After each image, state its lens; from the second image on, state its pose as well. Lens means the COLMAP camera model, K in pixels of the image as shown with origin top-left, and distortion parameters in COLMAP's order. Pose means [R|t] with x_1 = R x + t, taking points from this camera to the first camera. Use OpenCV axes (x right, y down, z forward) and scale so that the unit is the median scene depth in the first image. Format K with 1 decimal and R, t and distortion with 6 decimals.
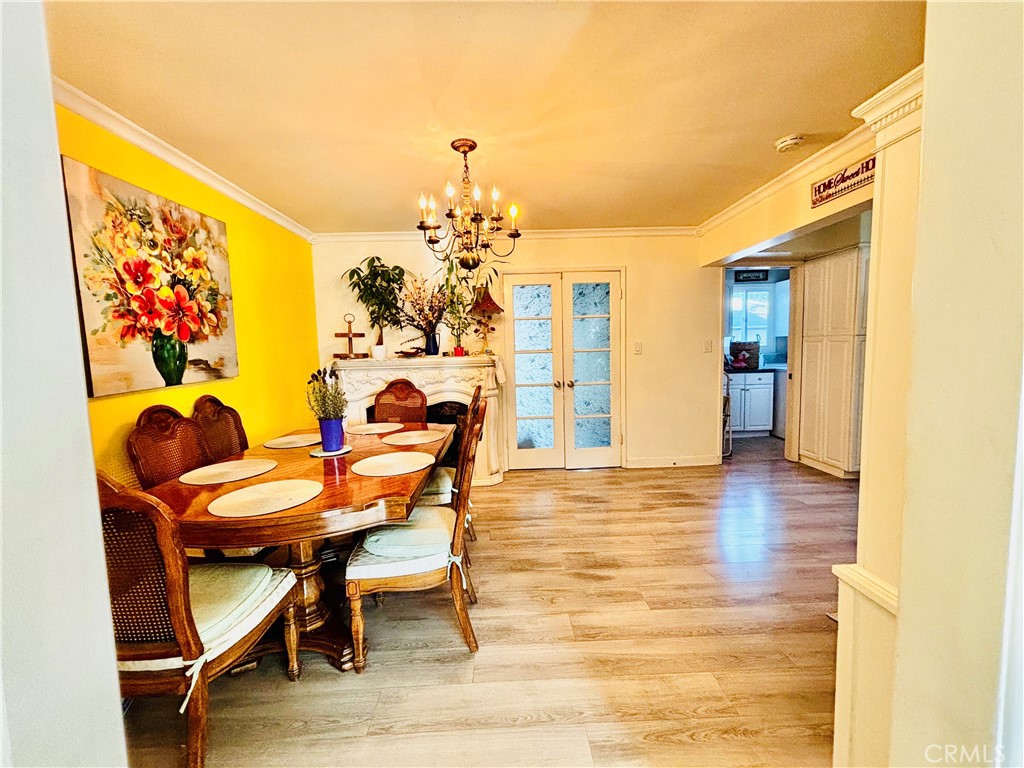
lens RADIAL K [[414.0, 0, 509.7], [0, 414.0, 384.8], [0, 0, 1]] dist [0.005826, -0.001342]
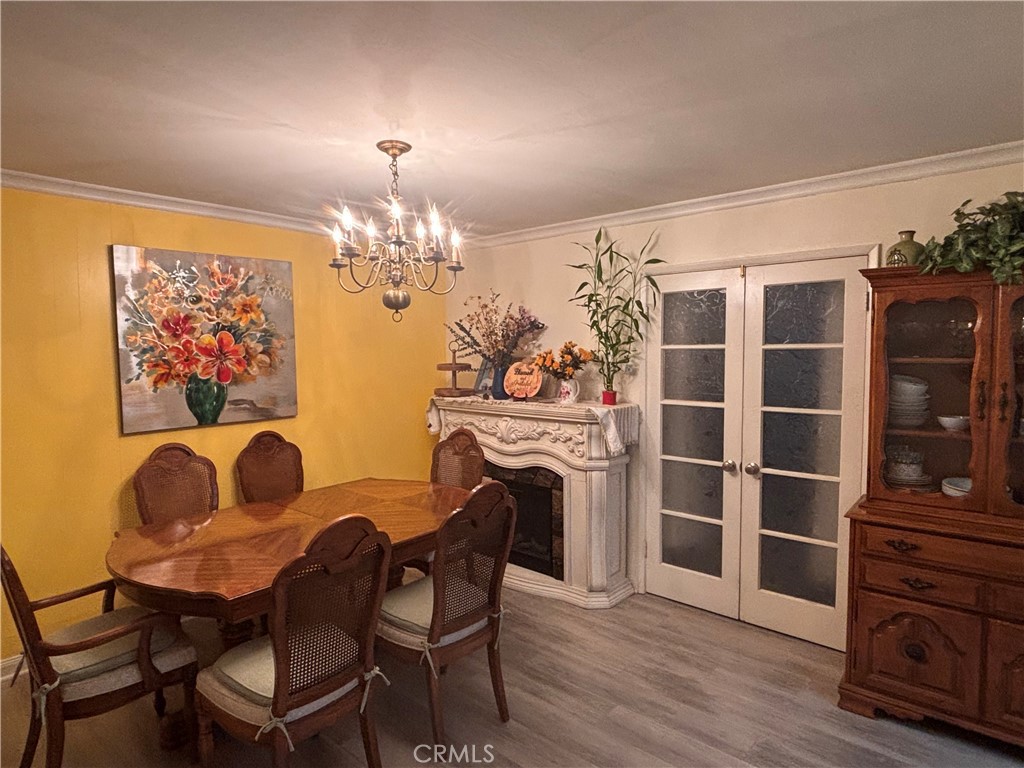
lens RADIAL K [[600.8, 0, 502.3], [0, 600.8, 380.9], [0, 0, 1]] dist [0.022668, -0.006987]
pose [[0.728598, 0.057680, -0.682508, 0.785493], [-0.077689, 0.996977, 0.001321, -0.164974], [0.680521, 0.052061, 0.730877, 0.340809]]
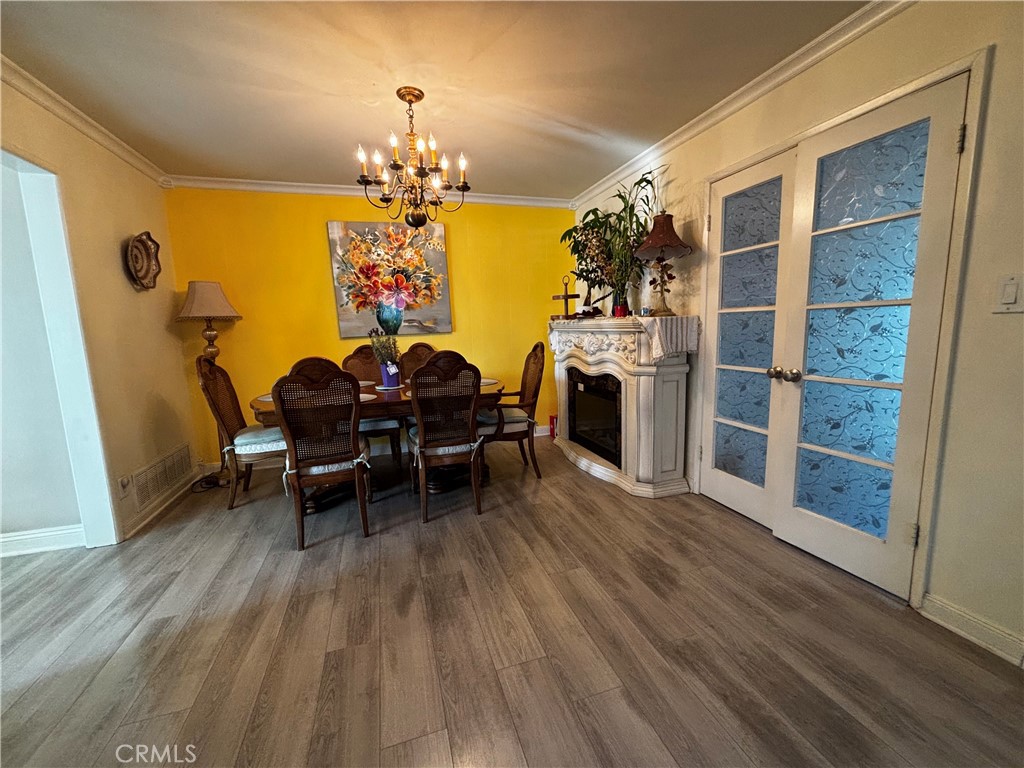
lens RADIAL K [[414.0, 0, 506.7], [0, 414.0, 383.6], [0, 0, 1]] dist [0.005826, -0.001342]
pose [[0.266579, 0.153031, -0.951587, 0.930948], [-0.068564, 0.987824, 0.139651, -0.067390], [0.961371, 0.028016, 0.273826, 0.943501]]
